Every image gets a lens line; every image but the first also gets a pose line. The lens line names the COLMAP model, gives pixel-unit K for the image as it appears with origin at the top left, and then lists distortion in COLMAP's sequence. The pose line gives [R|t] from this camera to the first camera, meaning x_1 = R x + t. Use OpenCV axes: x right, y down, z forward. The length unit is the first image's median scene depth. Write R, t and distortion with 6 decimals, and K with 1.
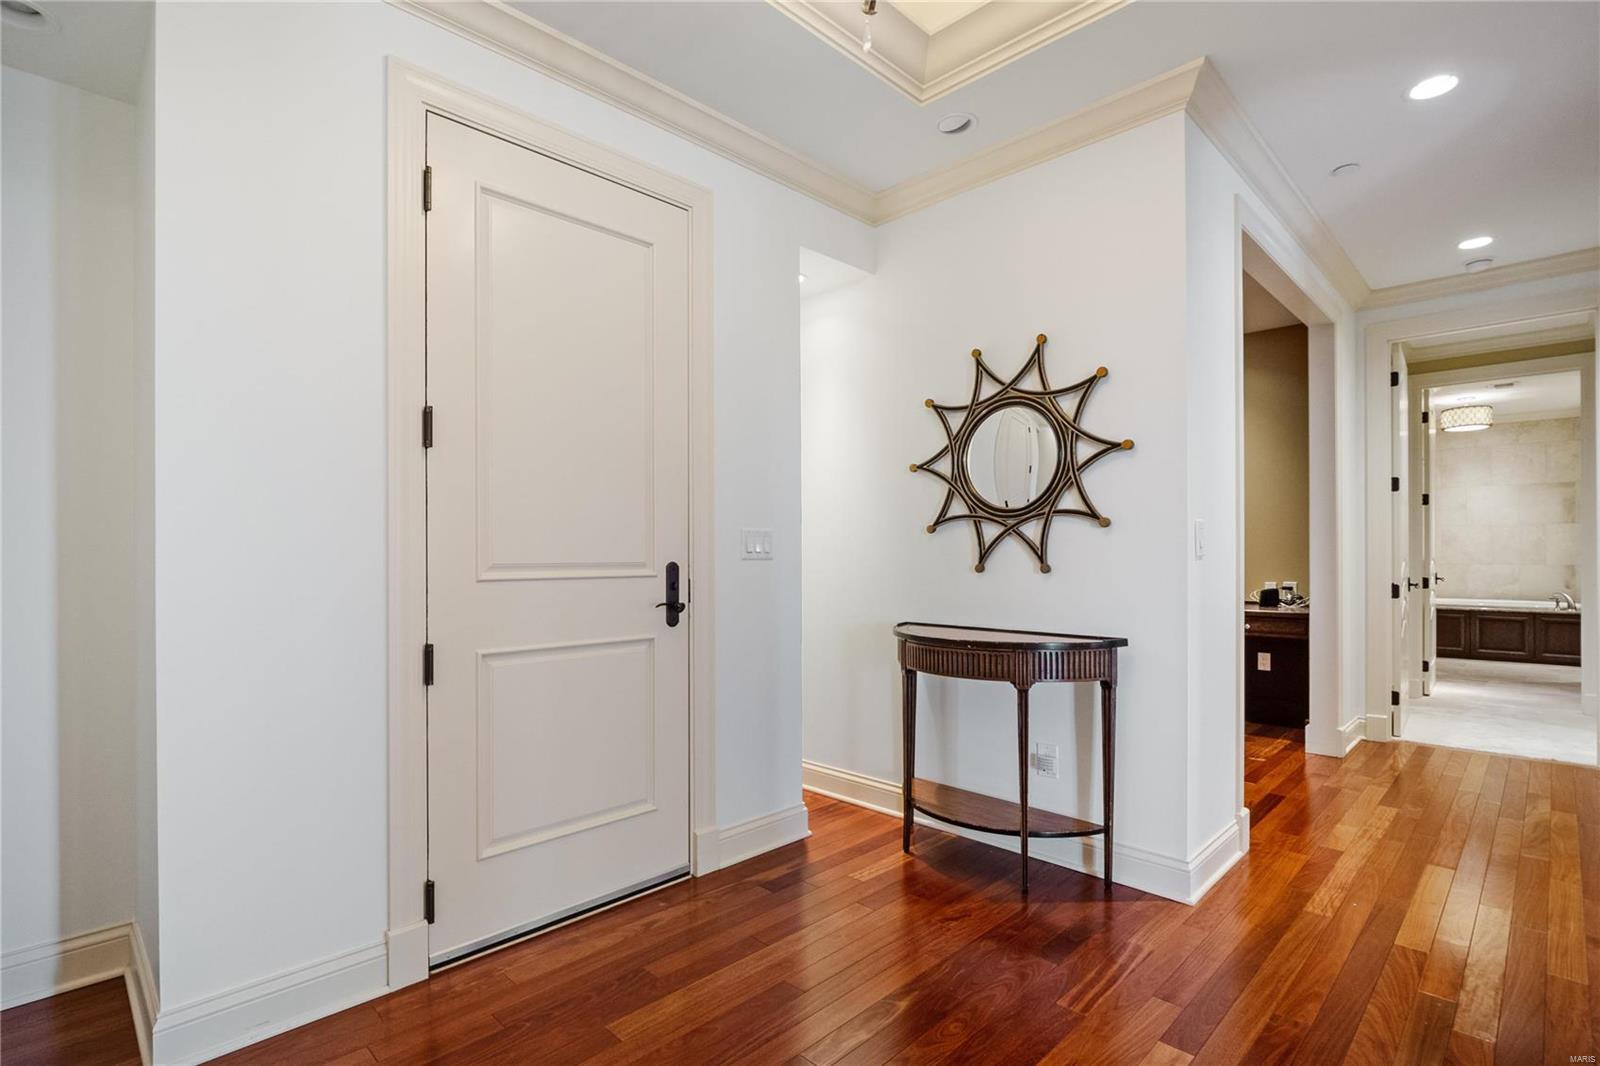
lens RADIAL K [[765.6, 0, 816.0], [0, 765.6, 554.5], [0, 0, 1]] dist [-0.014218, -0.001906]
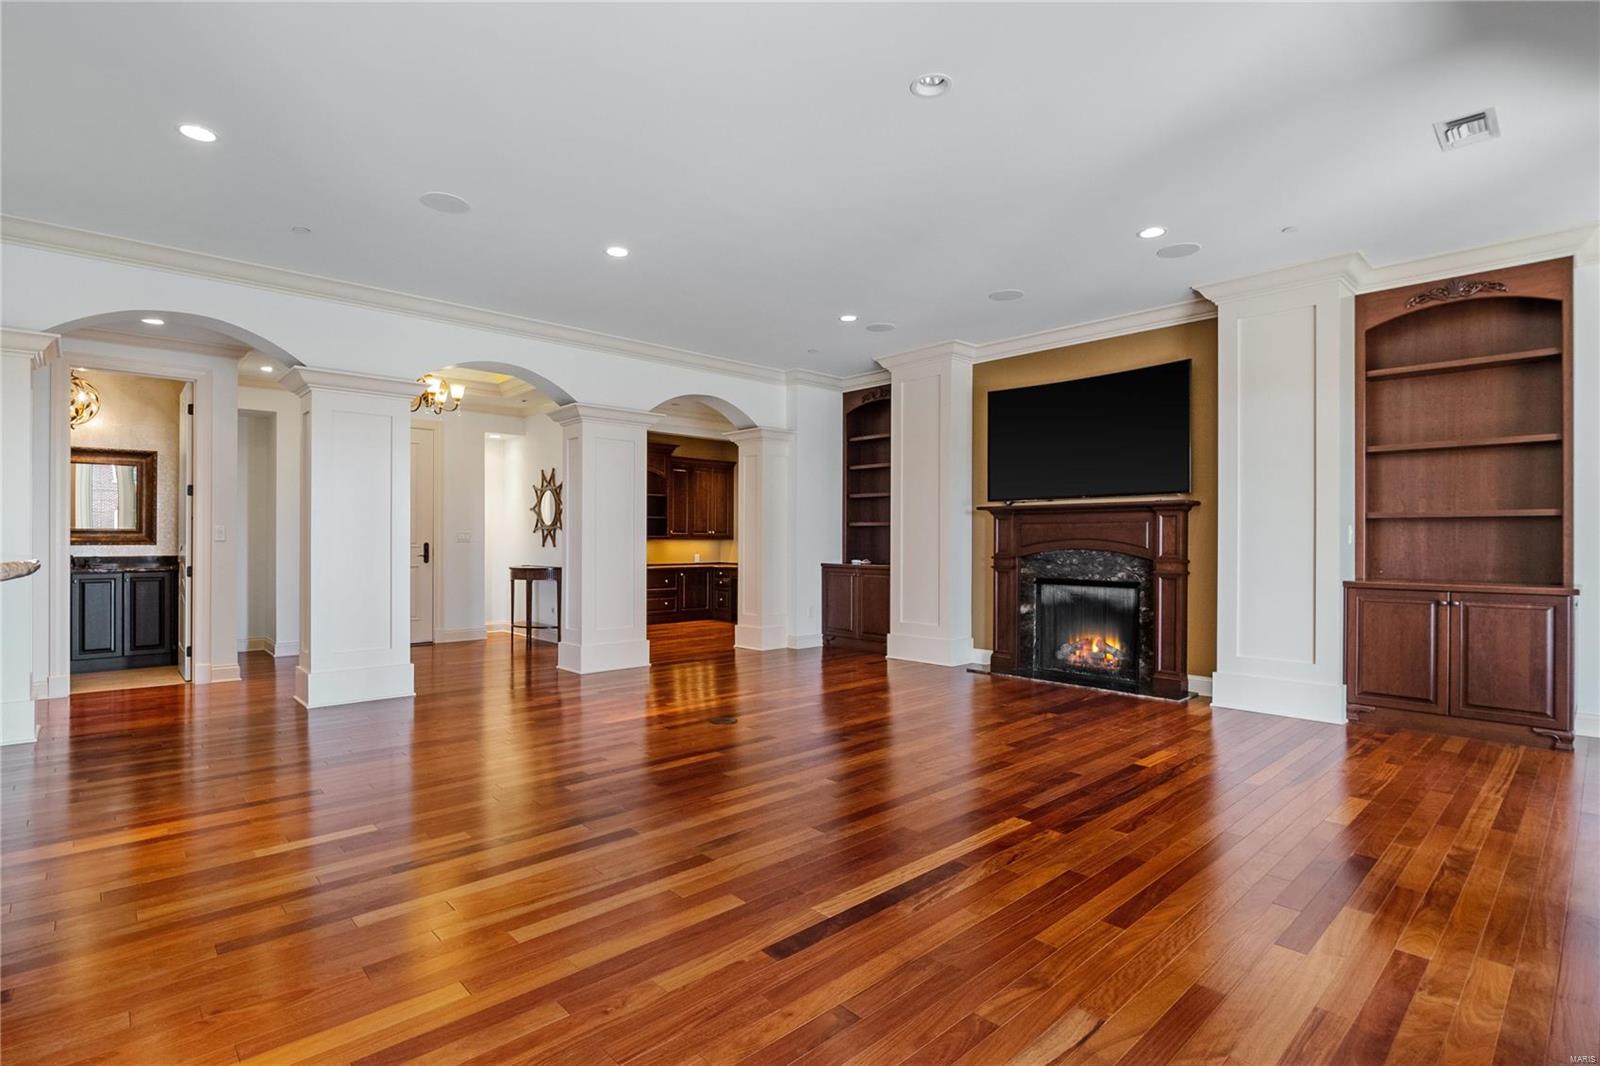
lens RADIAL K [[765.6, 0, 804.2], [0, 765.6, 536.7], [0, 0, 1]] dist [-0.014218, -0.001906]
pose [[0.999416, 0.006687, -0.033510, 0.852906], [-0.007017, 0.999928, -0.009748, 0.003980], [0.033443, 0.009977, 0.999391, -1.215582]]
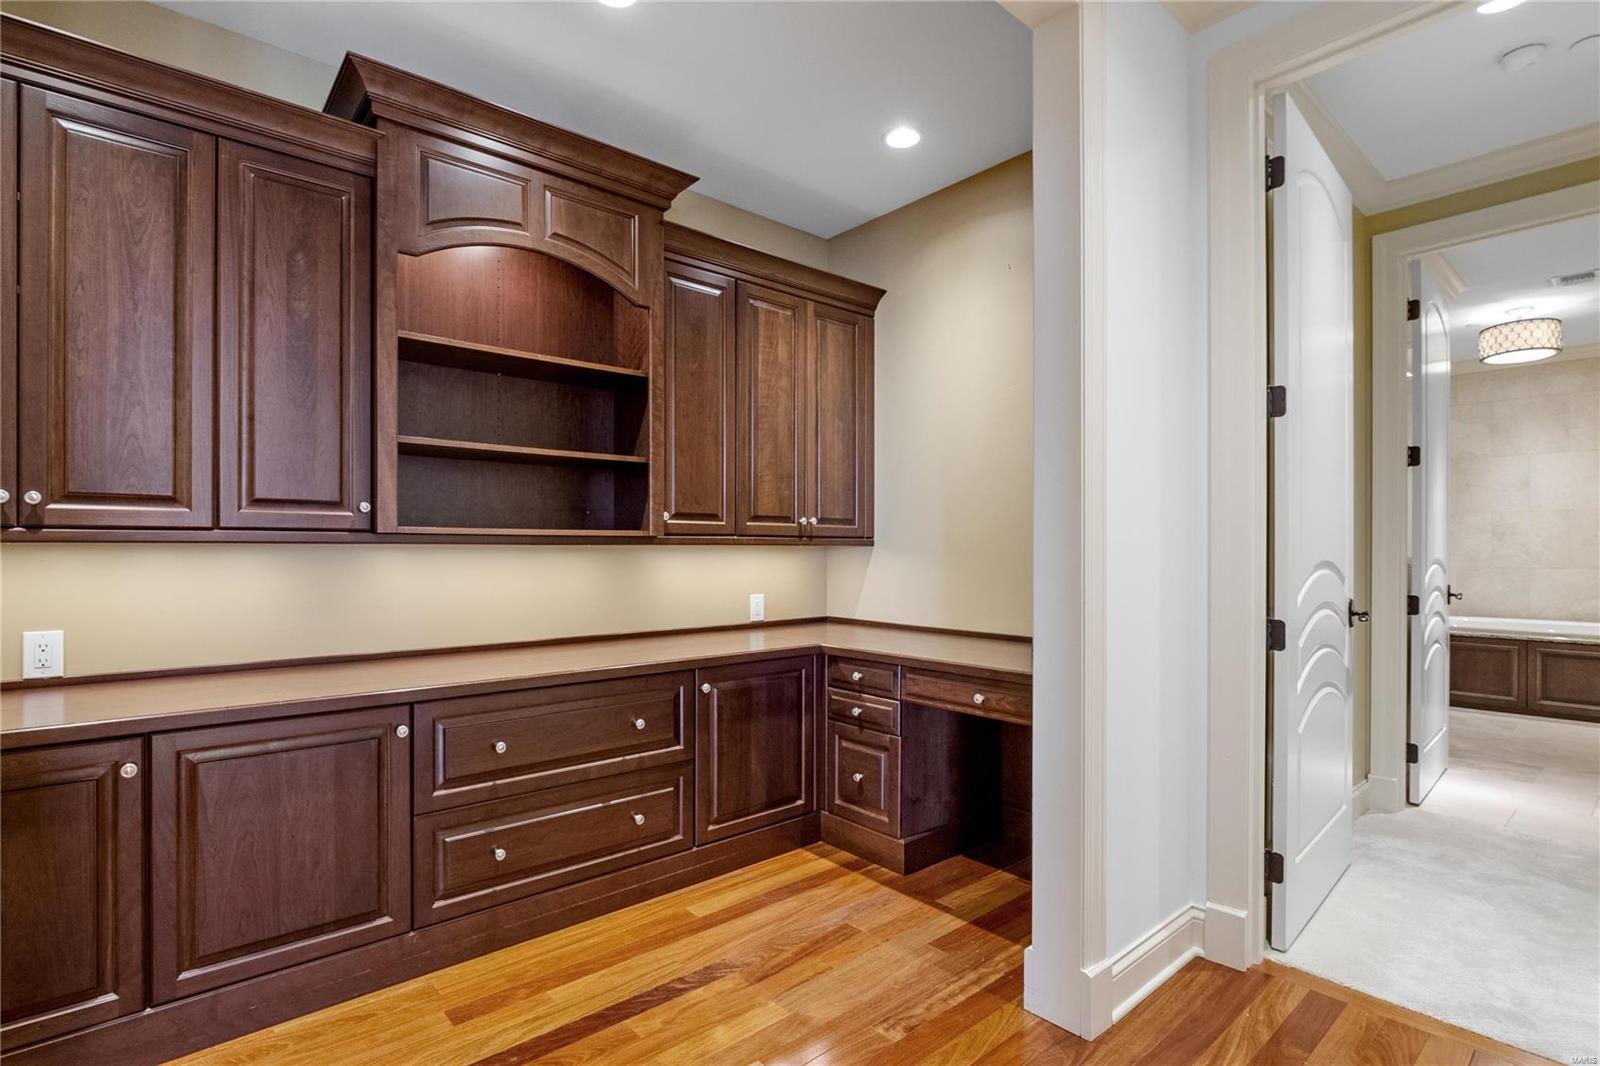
lens RADIAL K [[765.6, 0, 797.6], [0, 765.6, 551.5], [0, 0, 1]] dist [-0.014218, -0.001906]
pose [[0.995799, -0.000425, -0.091564, 0.527253], [0.000360, 1.000000, -0.000730, -0.002224], [0.091565, 0.000694, 0.995799, 0.524803]]
